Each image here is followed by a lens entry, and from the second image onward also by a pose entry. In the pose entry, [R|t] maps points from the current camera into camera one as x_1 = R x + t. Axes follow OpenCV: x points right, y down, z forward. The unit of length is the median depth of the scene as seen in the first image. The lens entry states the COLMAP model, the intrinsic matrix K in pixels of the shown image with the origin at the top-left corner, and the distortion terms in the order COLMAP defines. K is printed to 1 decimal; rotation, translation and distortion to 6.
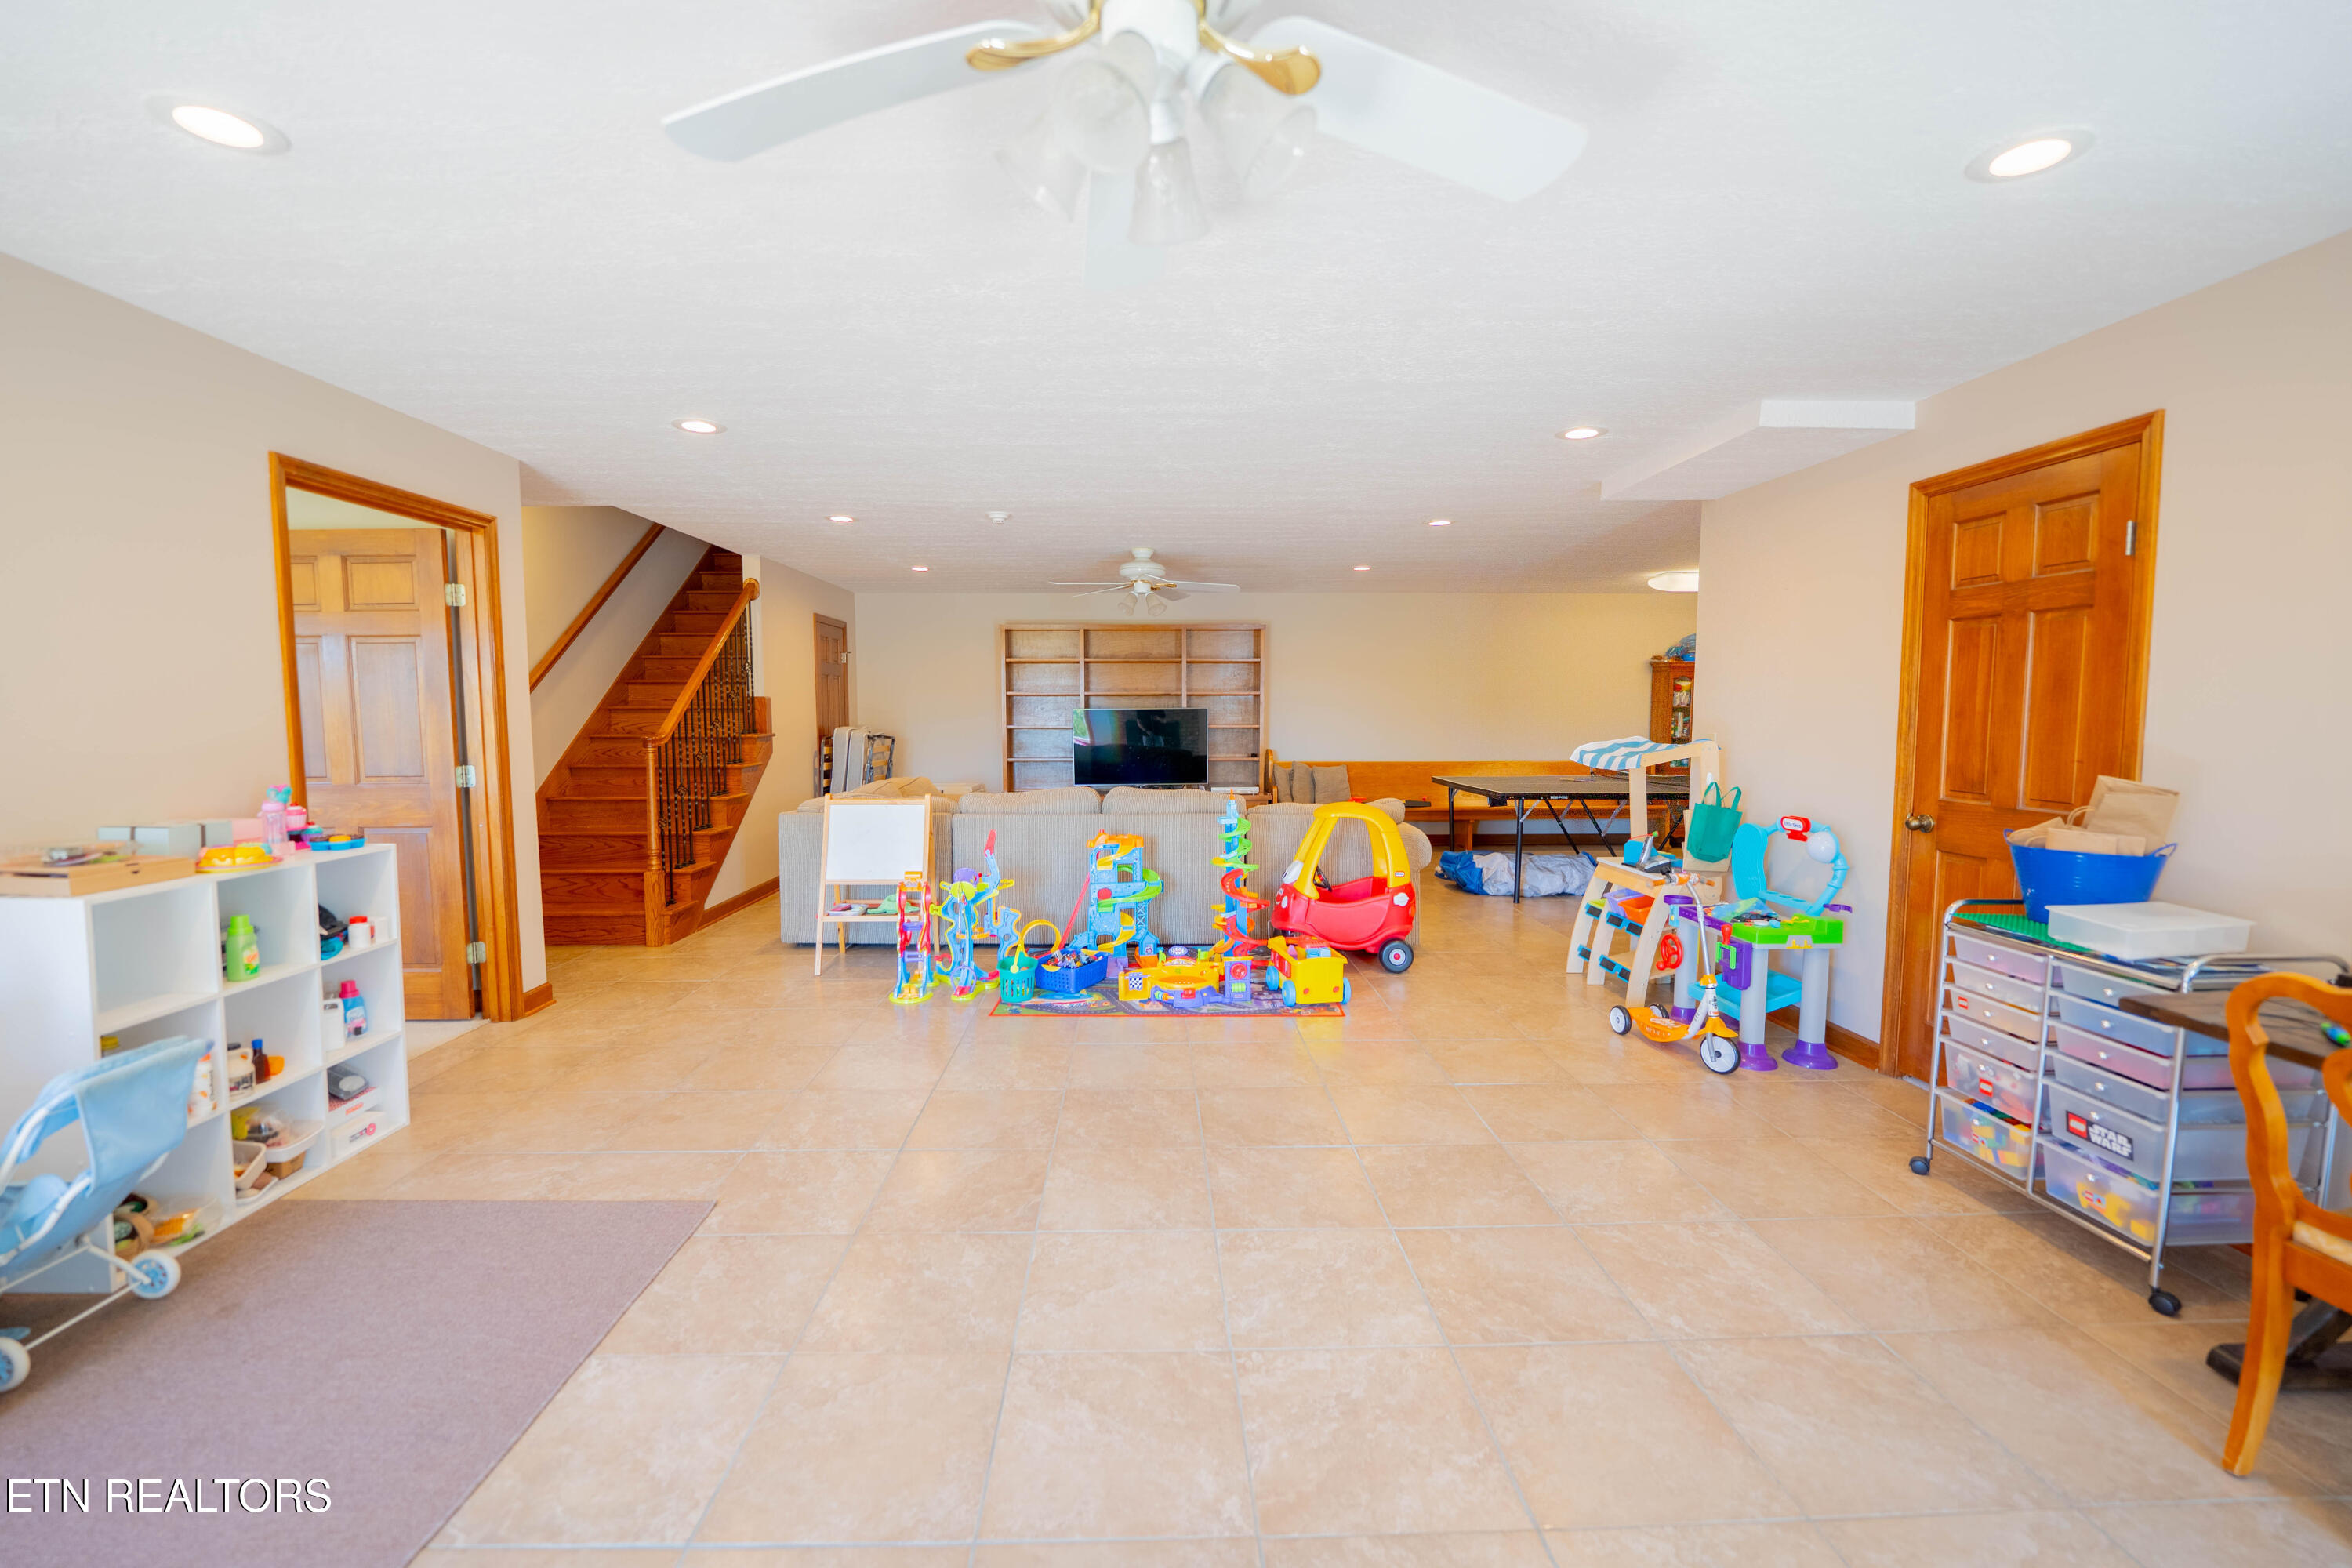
lens RADIAL K [[961.7, 0, 1162.4], [0, 961.7, 787.1], [0, 0, 1]] dist [-0.011829, -0.000495]
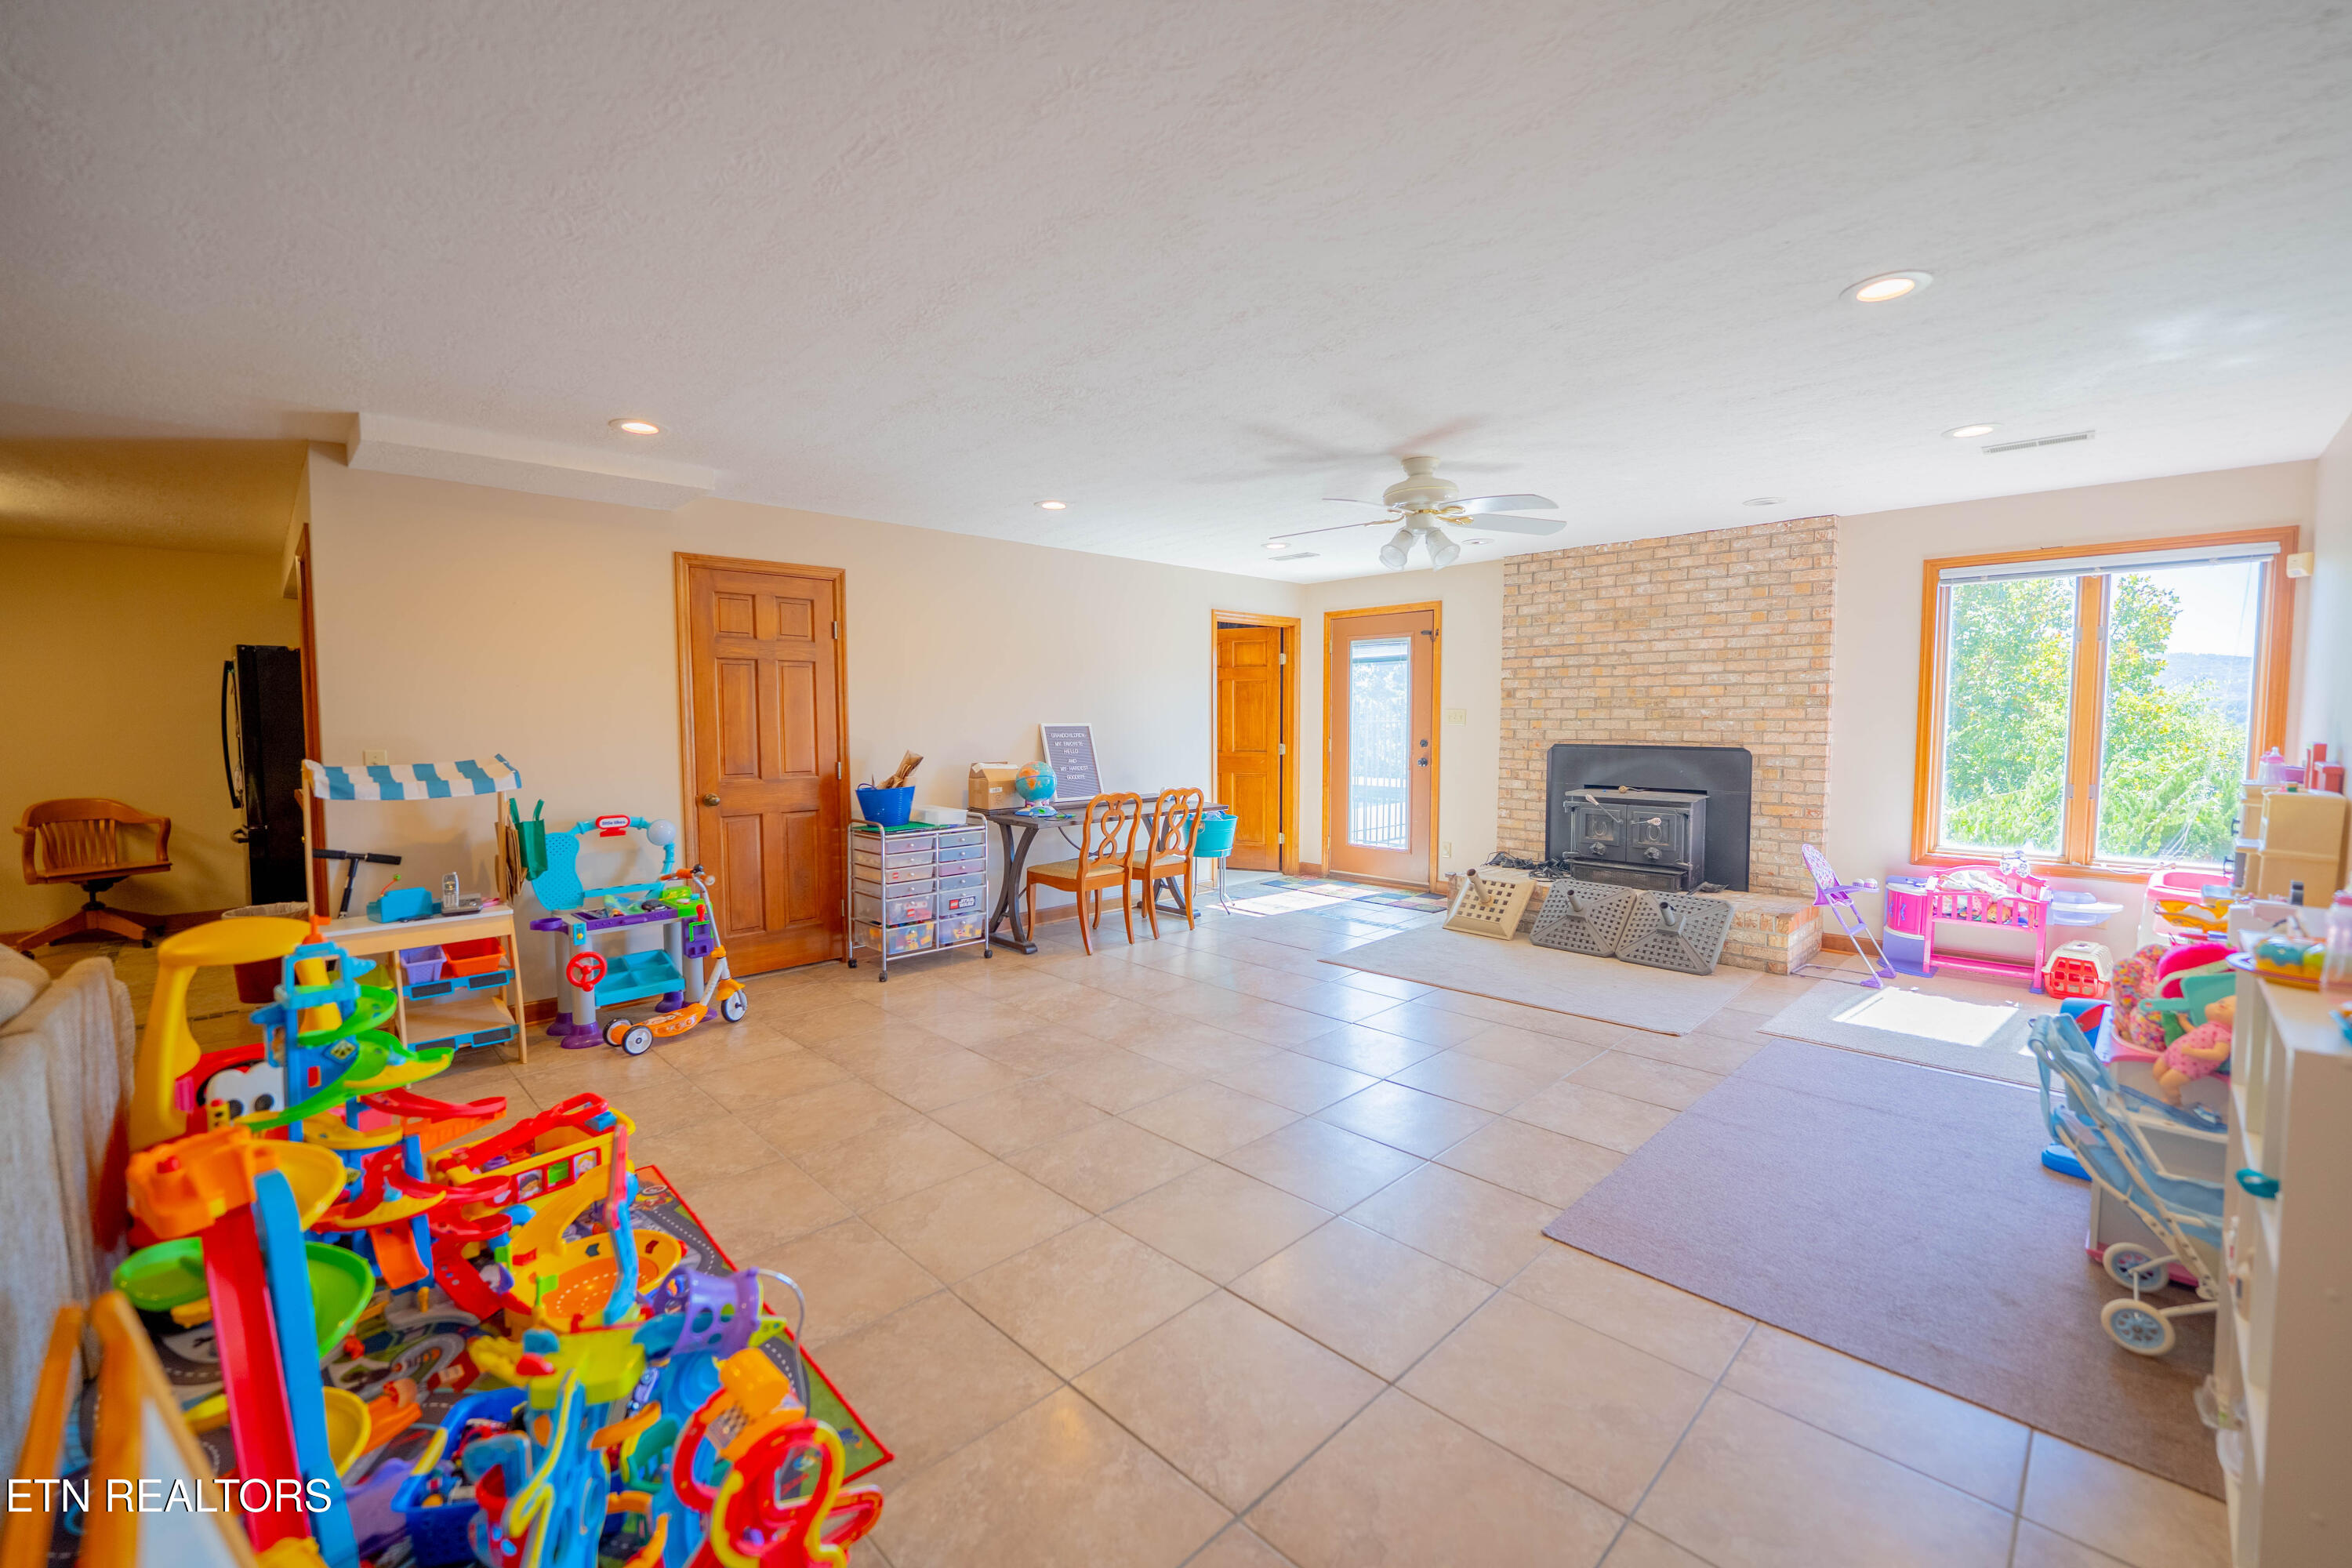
lens RADIAL K [[961.7, 0, 1165.2], [0, 961.7, 776.0], [0, 0, 1]] dist [-0.011829, -0.000495]
pose [[-0.678835, -0.042716, 0.733047, -0.778930], [0.070344, 0.989932, 0.122826, -0.140833], [-0.730914, 0.134944, -0.668996, 1.617605]]
